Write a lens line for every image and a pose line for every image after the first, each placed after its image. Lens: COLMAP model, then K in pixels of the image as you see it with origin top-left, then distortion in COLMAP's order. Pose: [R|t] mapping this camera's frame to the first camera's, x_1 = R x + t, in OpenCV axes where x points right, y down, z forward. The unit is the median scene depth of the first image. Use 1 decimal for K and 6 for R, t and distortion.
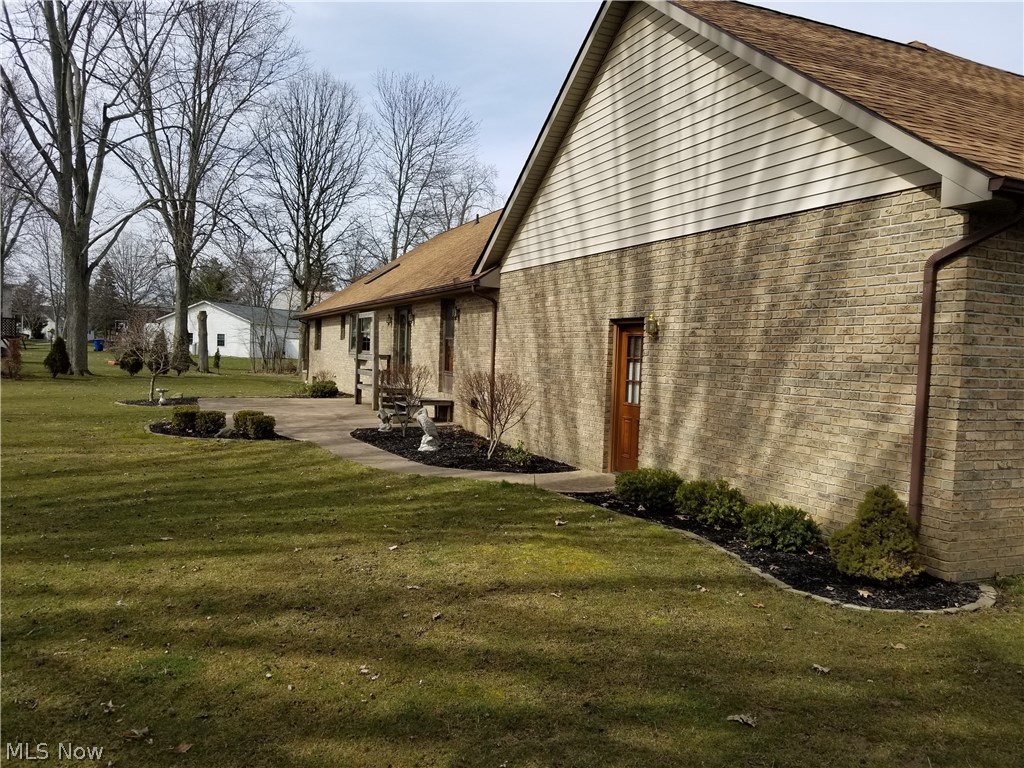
lens RADIAL K [[805.3, 0, 510.6], [0, 805.3, 364.6], [0, 0, 1]] dist [-0.000956, -0.001665]
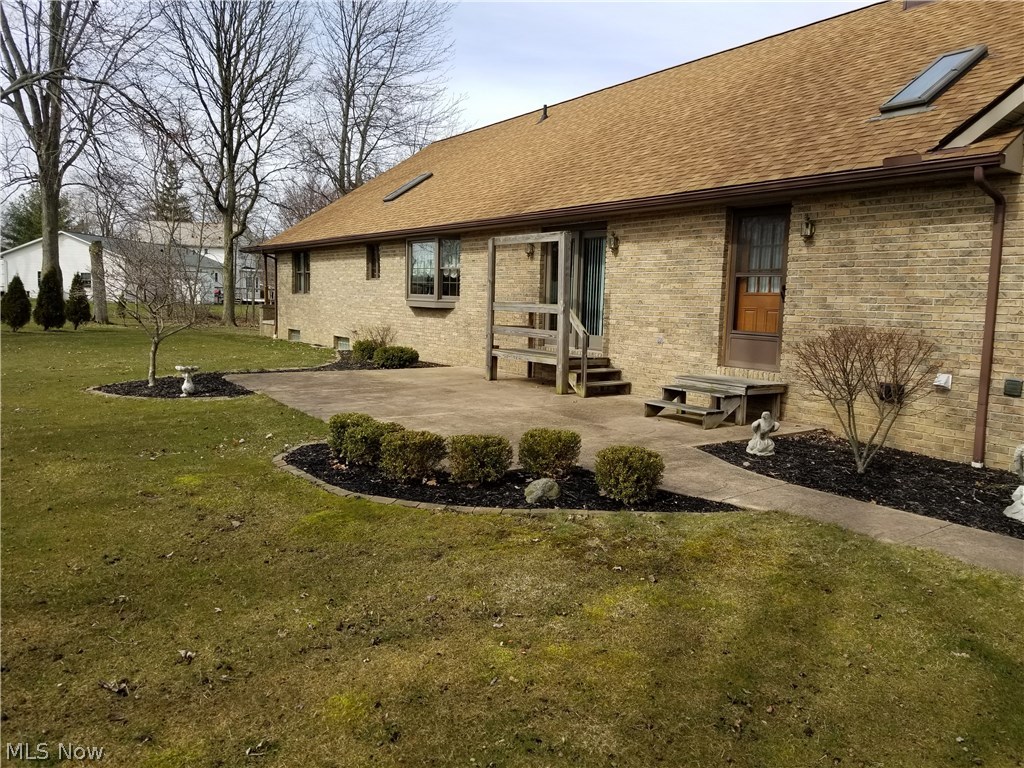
lens RADIAL K [[789.2, 0, 535.8], [0, 789.2, 385.1], [0, 0, 1]] dist [0.078300, -0.124674]
pose [[0.978383, -0.026655, 0.205076, -0.635631], [0.006235, 0.995010, 0.099584, -0.021276], [-0.206707, -0.096152, 0.973667, 0.838834]]
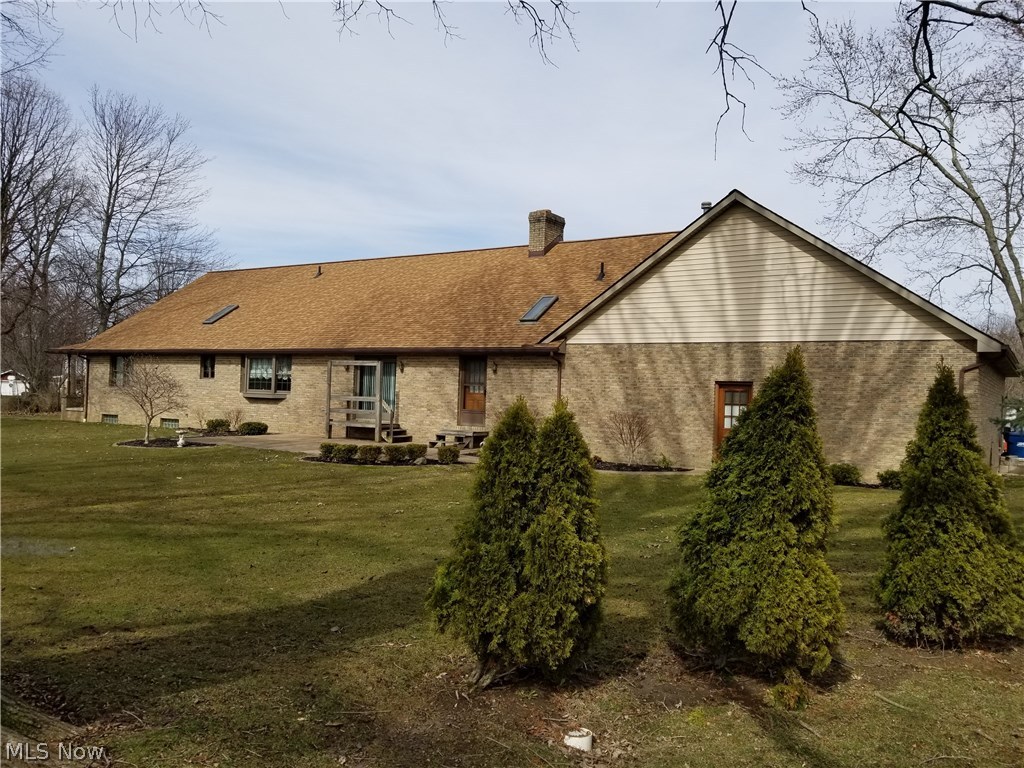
lens RADIAL K [[805.3, 0, 510.6], [0, 805.3, 364.6], [0, 0, 1]] dist [-0.000956, -0.001665]
pose [[0.829693, 0.014135, 0.558042, -1.364630], [0.004288, 0.999488, -0.031692, -0.042701], [-0.558204, 0.028687, 0.829208, -0.222345]]
